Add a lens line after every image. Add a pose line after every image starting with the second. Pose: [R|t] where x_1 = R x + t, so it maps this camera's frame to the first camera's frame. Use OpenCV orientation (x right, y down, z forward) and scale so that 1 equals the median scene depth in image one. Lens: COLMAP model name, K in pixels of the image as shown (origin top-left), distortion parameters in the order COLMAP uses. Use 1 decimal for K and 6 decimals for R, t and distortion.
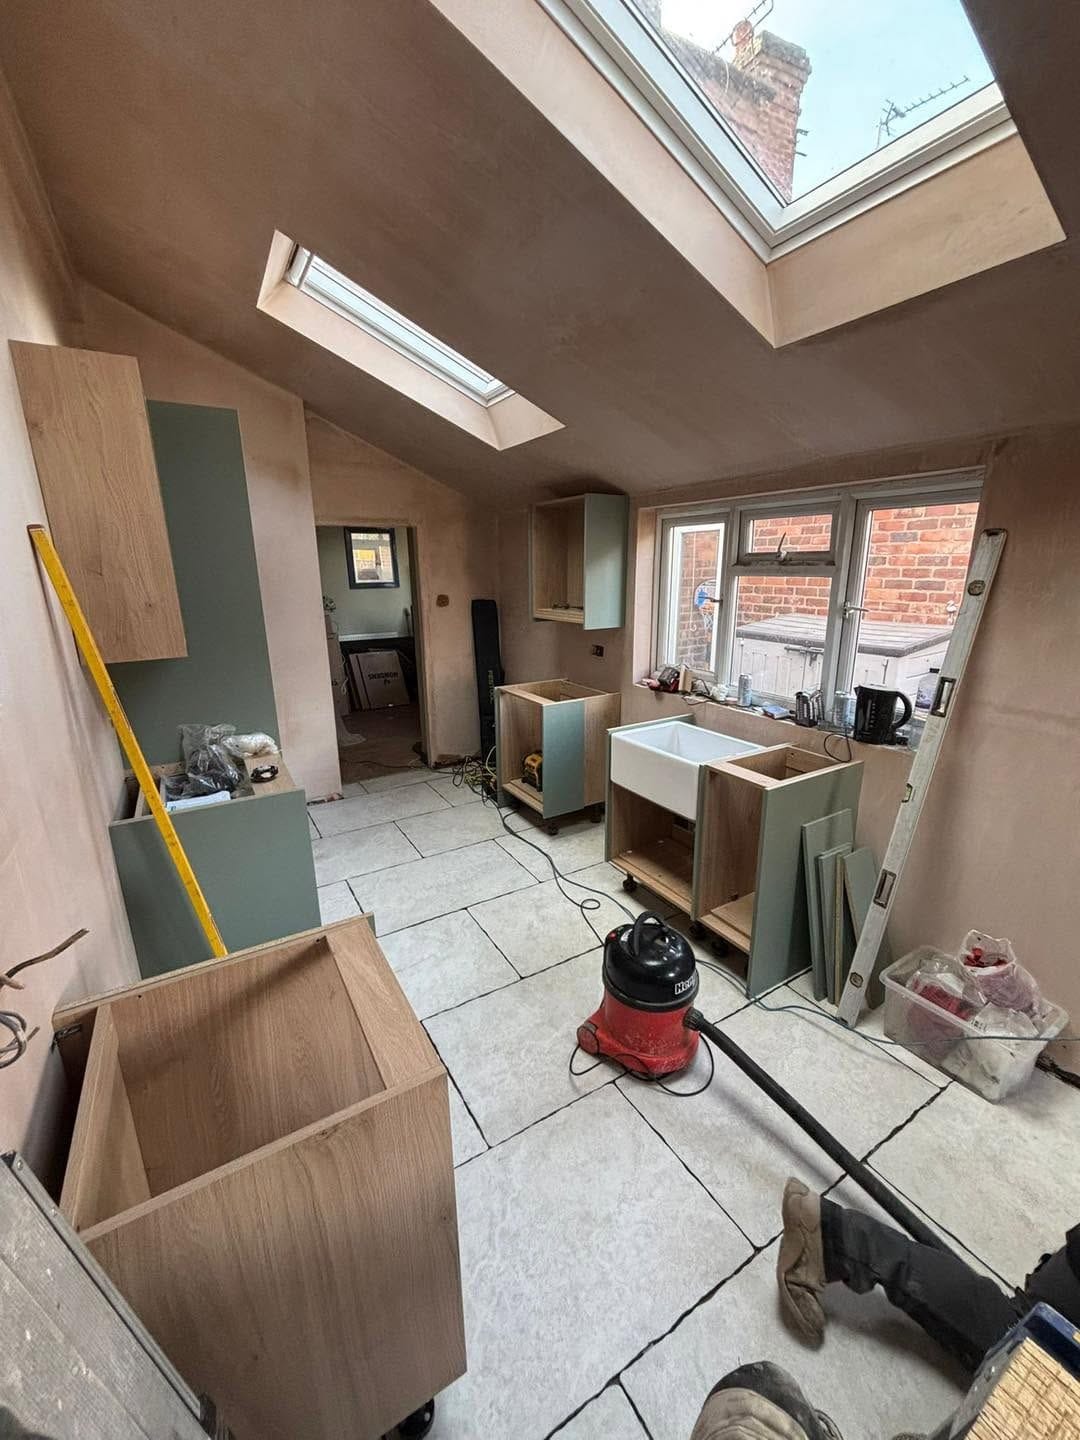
lens RADIAL K [[578.6, 0, 544.0], [0, 578.6, 723.4], [0, 0, 1]] dist [-0.012474, 0.001065]
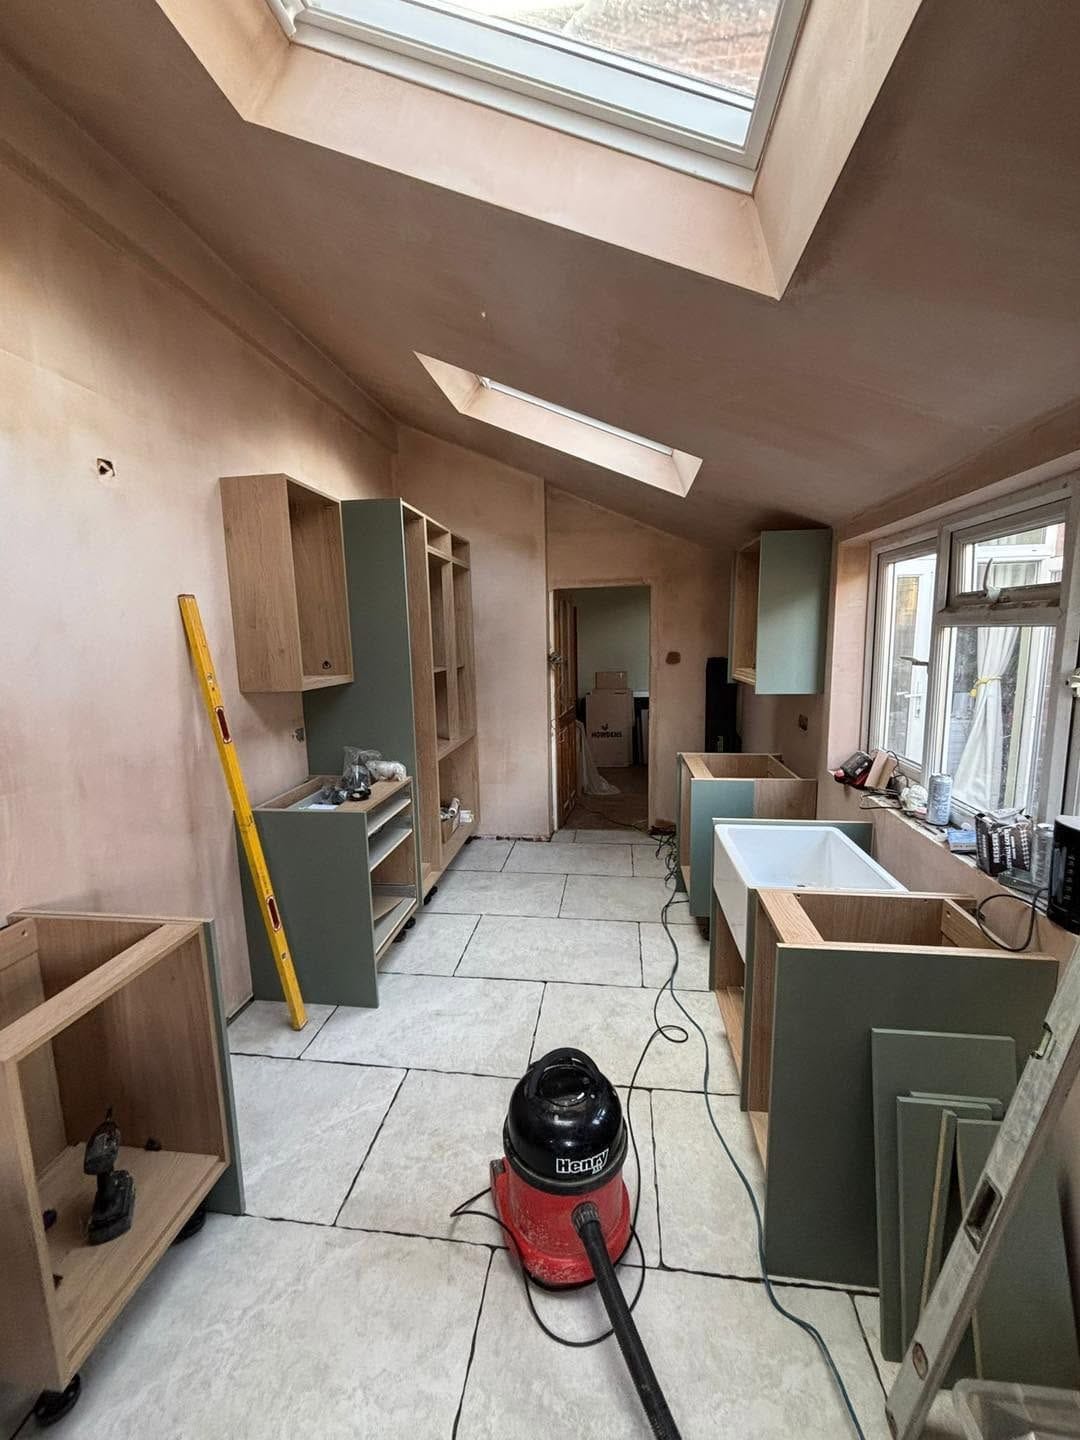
lens RADIAL K [[578.6, 0, 542.6], [0, 578.6, 719.4], [0, 0, 1]] dist [-0.012474, 0.001065]
pose [[0.783299, 0.087570, -0.615446, 0.372926], [-0.154110, 0.986478, -0.055778, -0.039670], [0.602240, 0.138538, 0.786203, 0.201445]]
